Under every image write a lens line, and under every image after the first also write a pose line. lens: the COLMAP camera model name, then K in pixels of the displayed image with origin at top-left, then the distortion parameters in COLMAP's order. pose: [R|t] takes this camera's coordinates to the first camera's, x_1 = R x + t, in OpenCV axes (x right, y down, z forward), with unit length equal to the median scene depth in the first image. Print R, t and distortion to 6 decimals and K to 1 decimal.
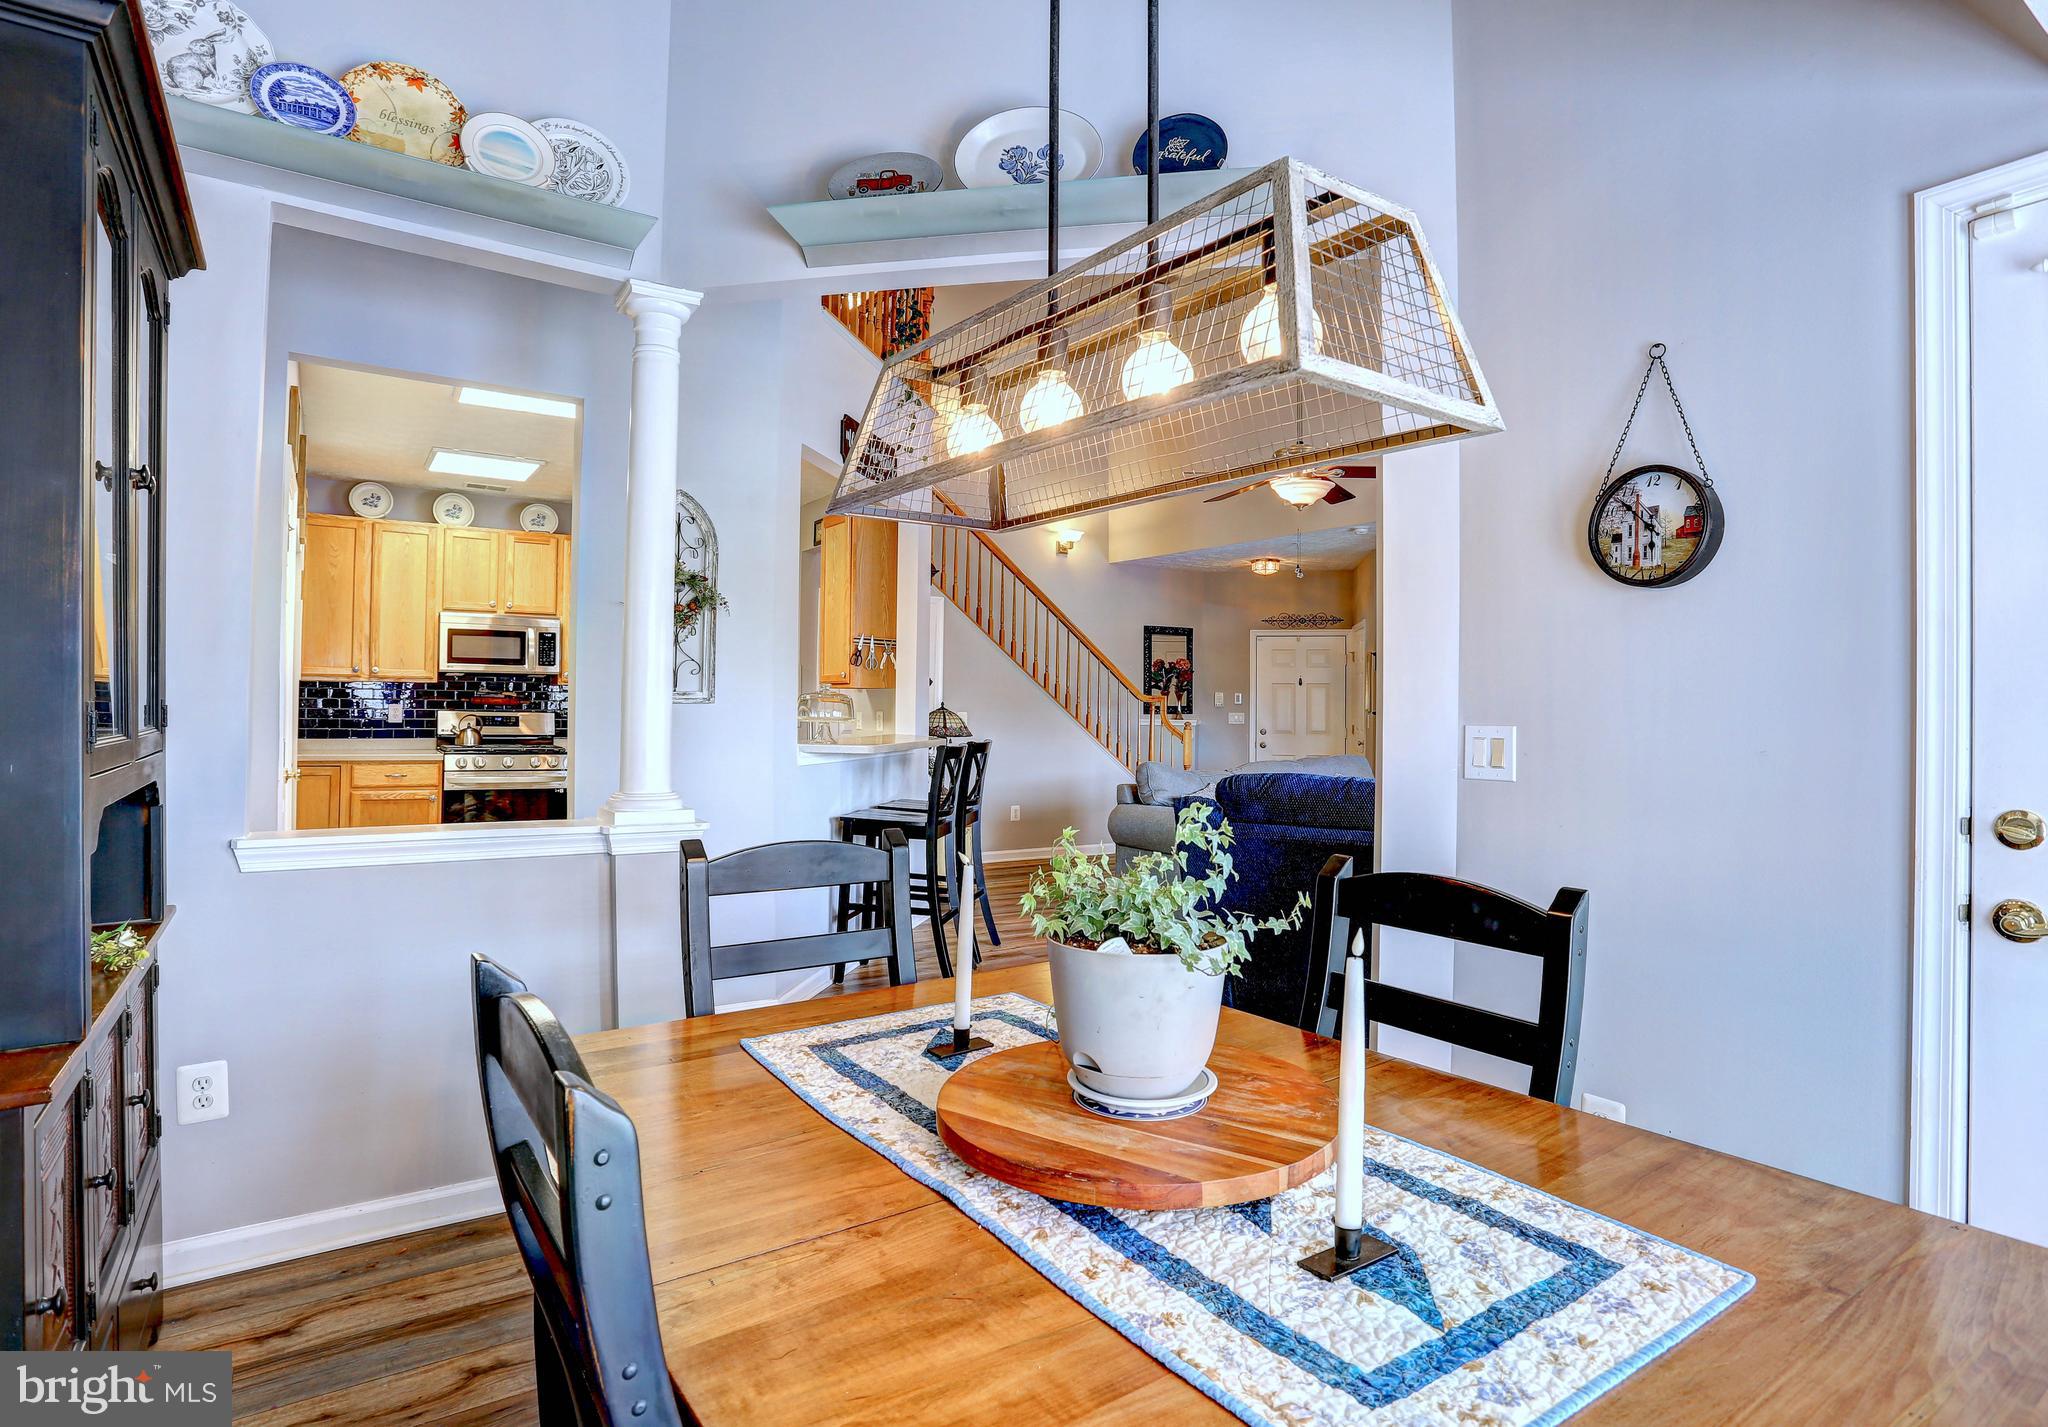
lens RADIAL K [[1062.3, 0, 1009.1], [0, 1062.3, 695.9], [0, 0, 1]] dist [-0.032382, 0.000512]
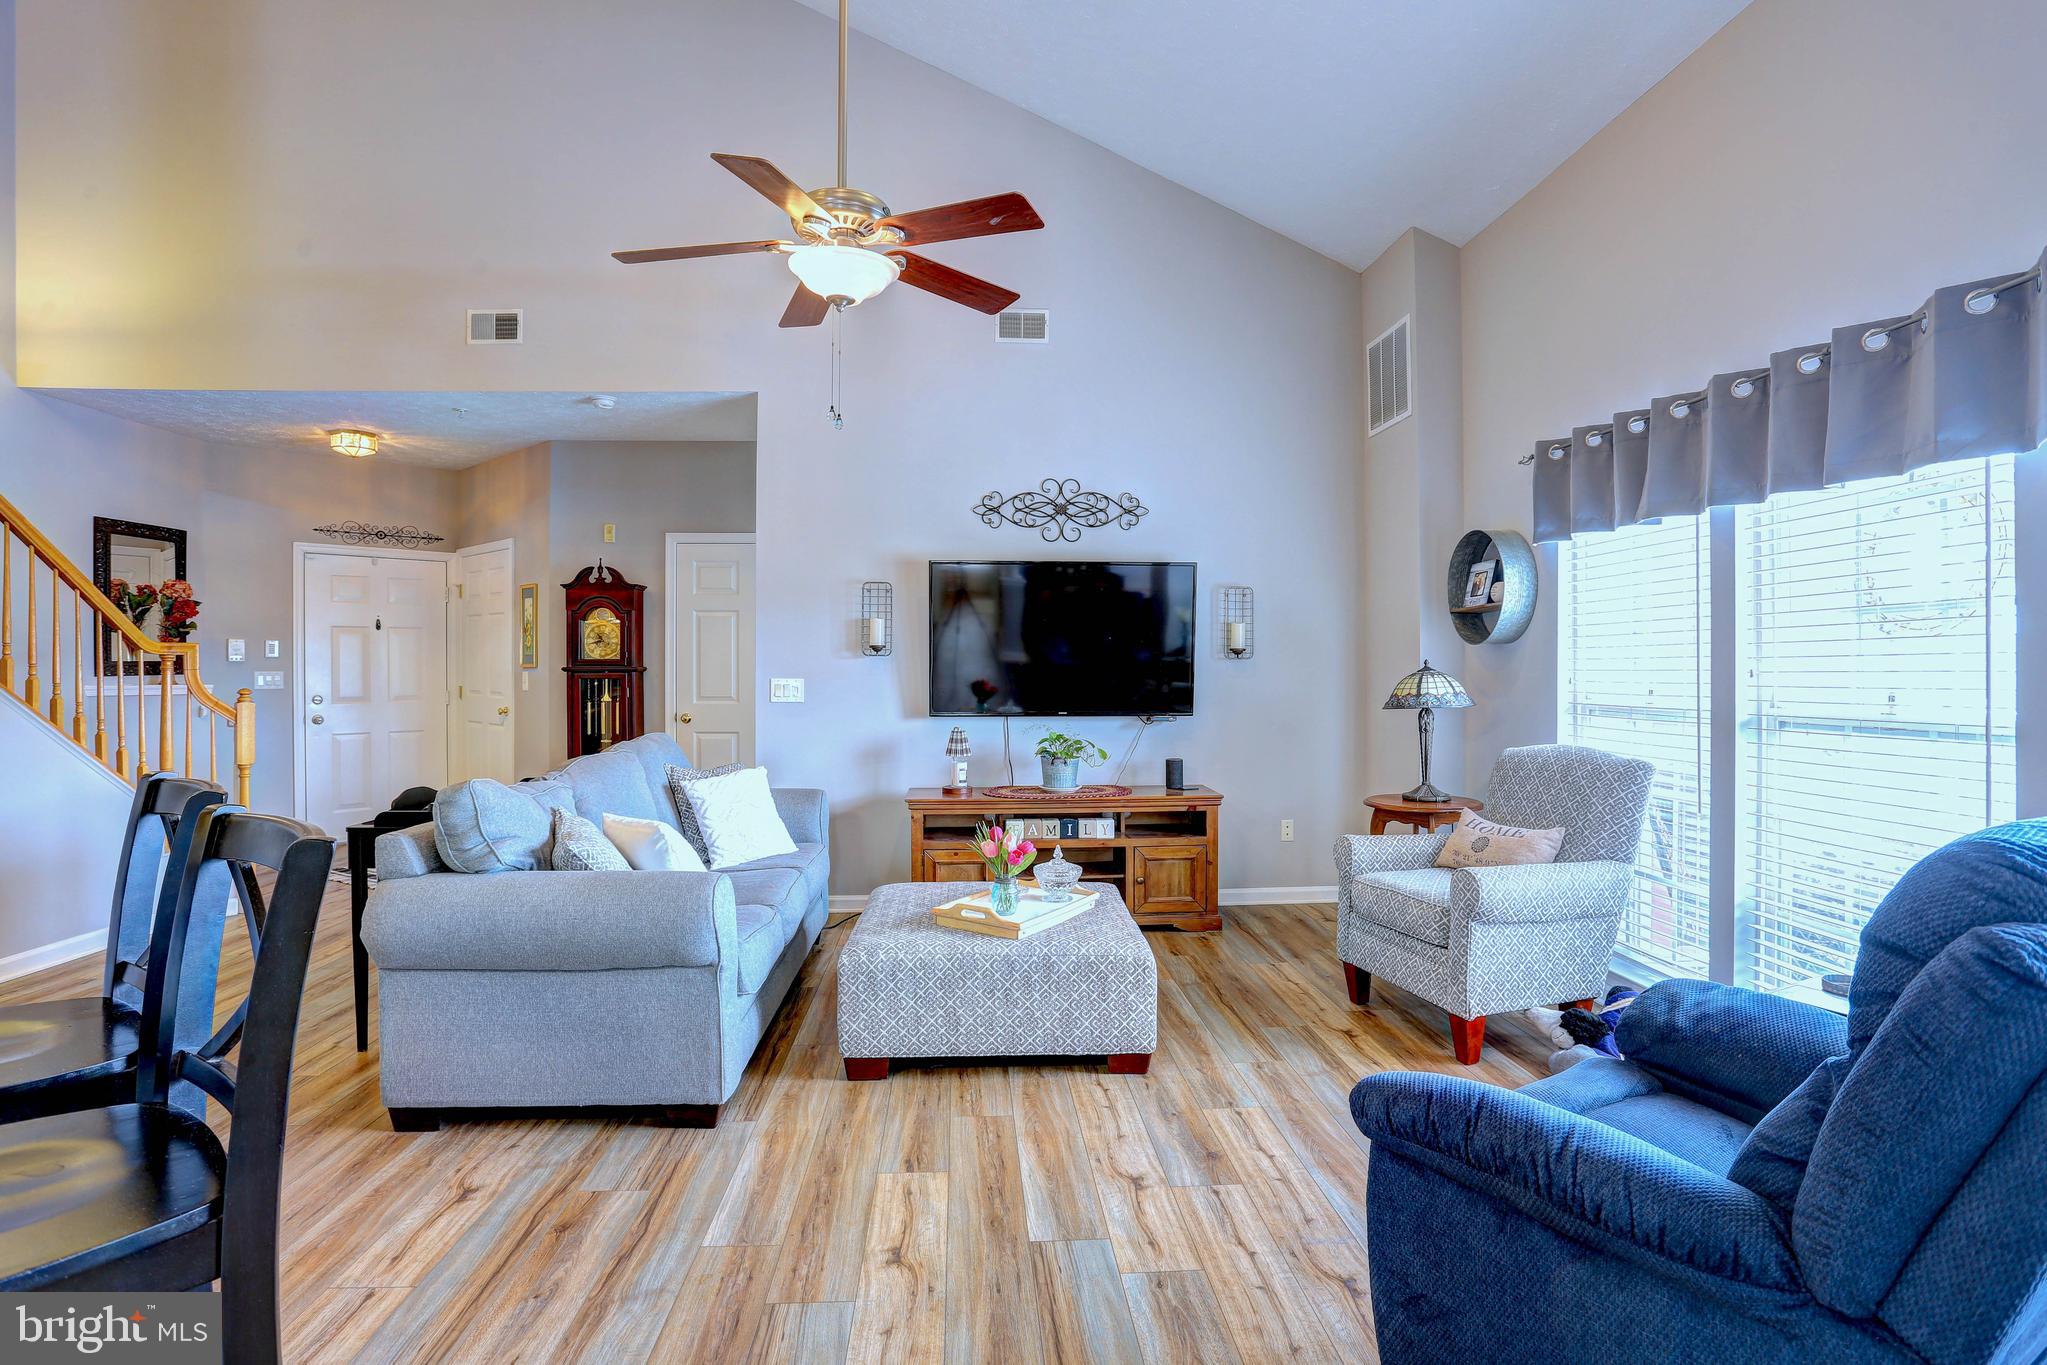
lens RADIAL K [[1006.7, 0, 1024.7], [0, 1006.7, 668.1], [0, 0, 1]] dist [-0.071470, 0.027943]
pose [[0.489999, -0.014509, 0.871602, -0.108985], [-0.002495, 0.999834, 0.018047, 0.003586], [-0.871720, -0.011018, 0.489881, 0.490186]]
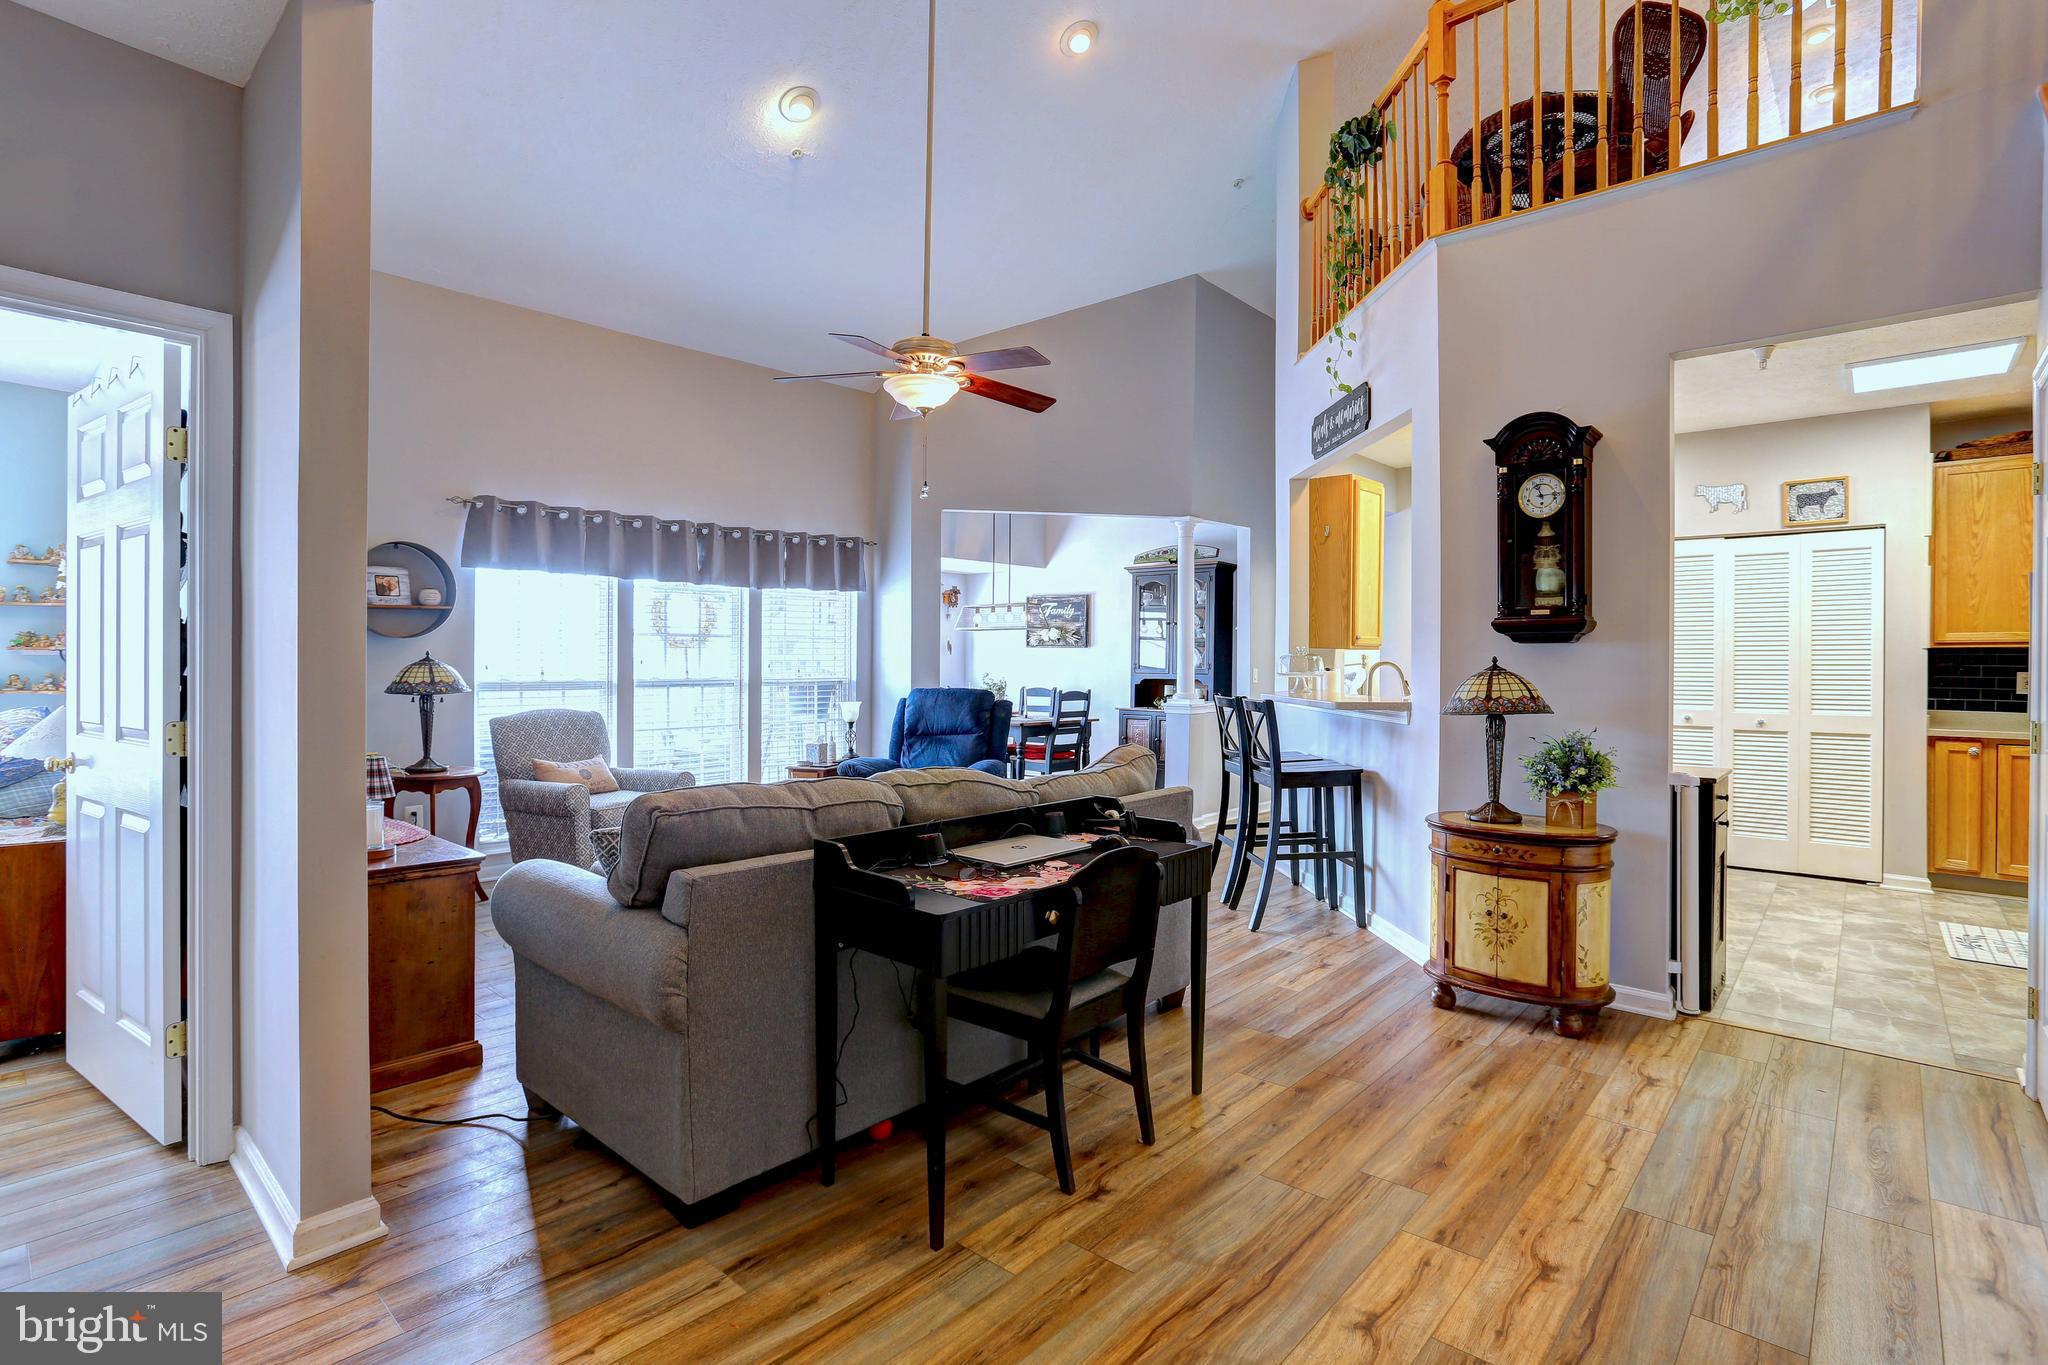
lens RADIAL K [[990.9, 0, 1022.4], [0, 990.9, 668.6], [0, 0, 1]] dist [-0.050363, 0.025860]
pose [[-0.963962, -0.017444, -0.265467, 0.302308], [-0.016090, 0.999844, -0.007272, 0.019353], [0.265553, -0.002739, -0.964093, 1.331531]]
